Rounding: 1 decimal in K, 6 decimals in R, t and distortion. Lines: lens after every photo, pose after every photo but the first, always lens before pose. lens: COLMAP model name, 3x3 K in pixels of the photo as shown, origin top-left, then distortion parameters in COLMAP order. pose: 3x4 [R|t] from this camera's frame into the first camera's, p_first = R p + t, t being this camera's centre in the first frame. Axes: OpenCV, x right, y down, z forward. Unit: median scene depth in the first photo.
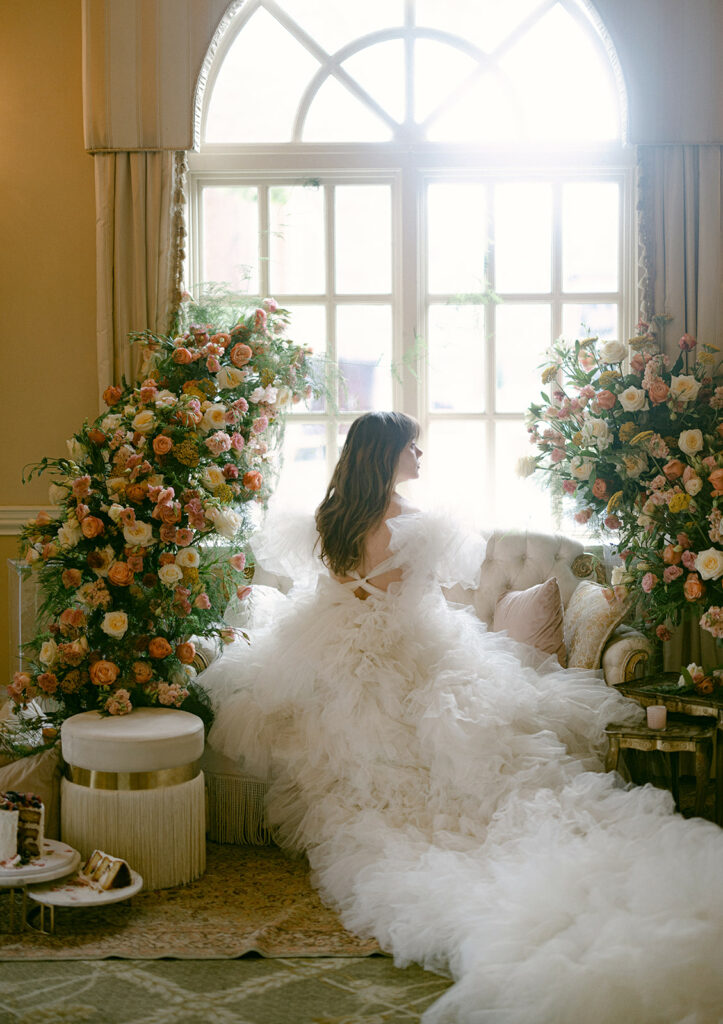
lens RADIAL K [[1542.2, 0, 390.1], [0, 1542.2, 469.2], [0, 0, 1]] dist [0.037651, 0.000000]
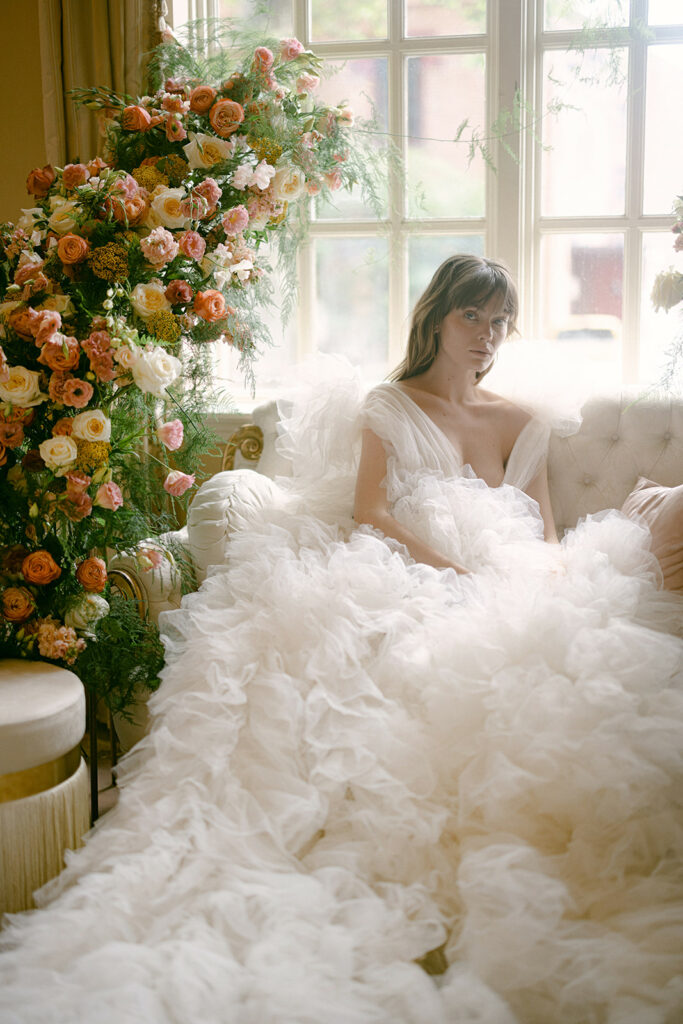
lens RADIAL K [[1530.6, 0, 340.1], [0, 1530.6, 507.6], [0, 0, 1]] dist [0.019154, 0.000000]
pose [[0.980388, 0.028117, -0.195059, 0.083960], [-0.008132, 0.994699, 0.102505, 0.023721], [0.196907, -0.098909, 0.975420, 0.380278]]
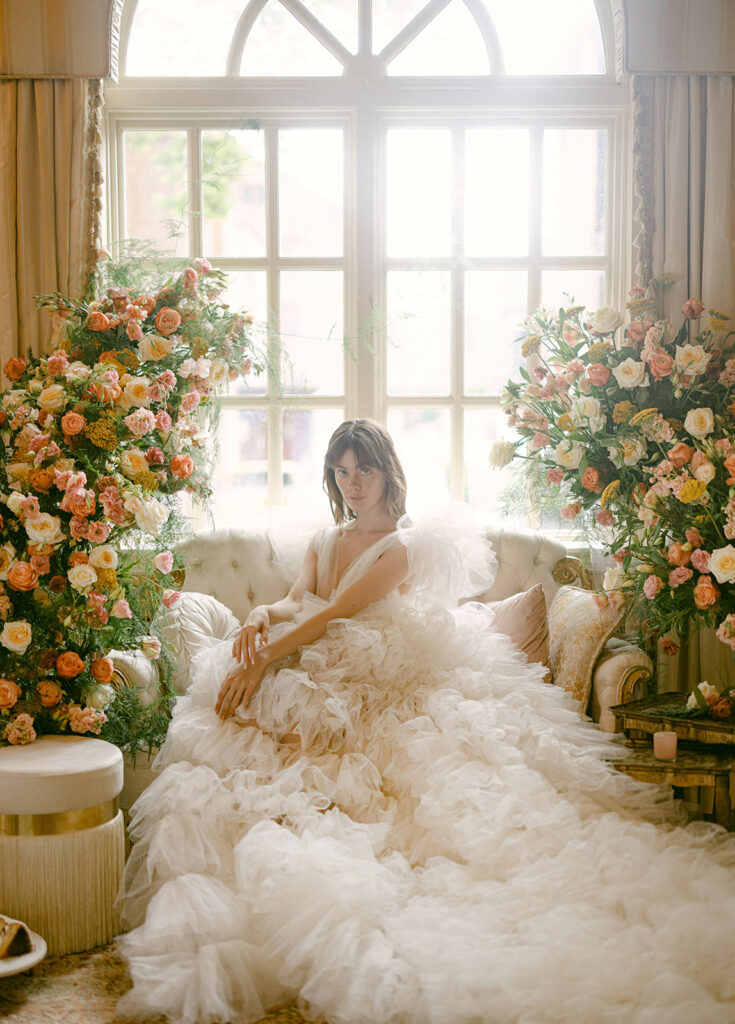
lens RADIAL K [[1536.3, 0, 377.6], [0, 1536.3, 577.9], [0, 0, 1]] dist [0.031544, 0.000000]
pose [[0.999493, 0.000602, 0.031823, -0.008563], [-0.002348, 0.998491, 0.054860, 0.020814], [-0.031742, -0.054907, 0.997987, 0.151923]]
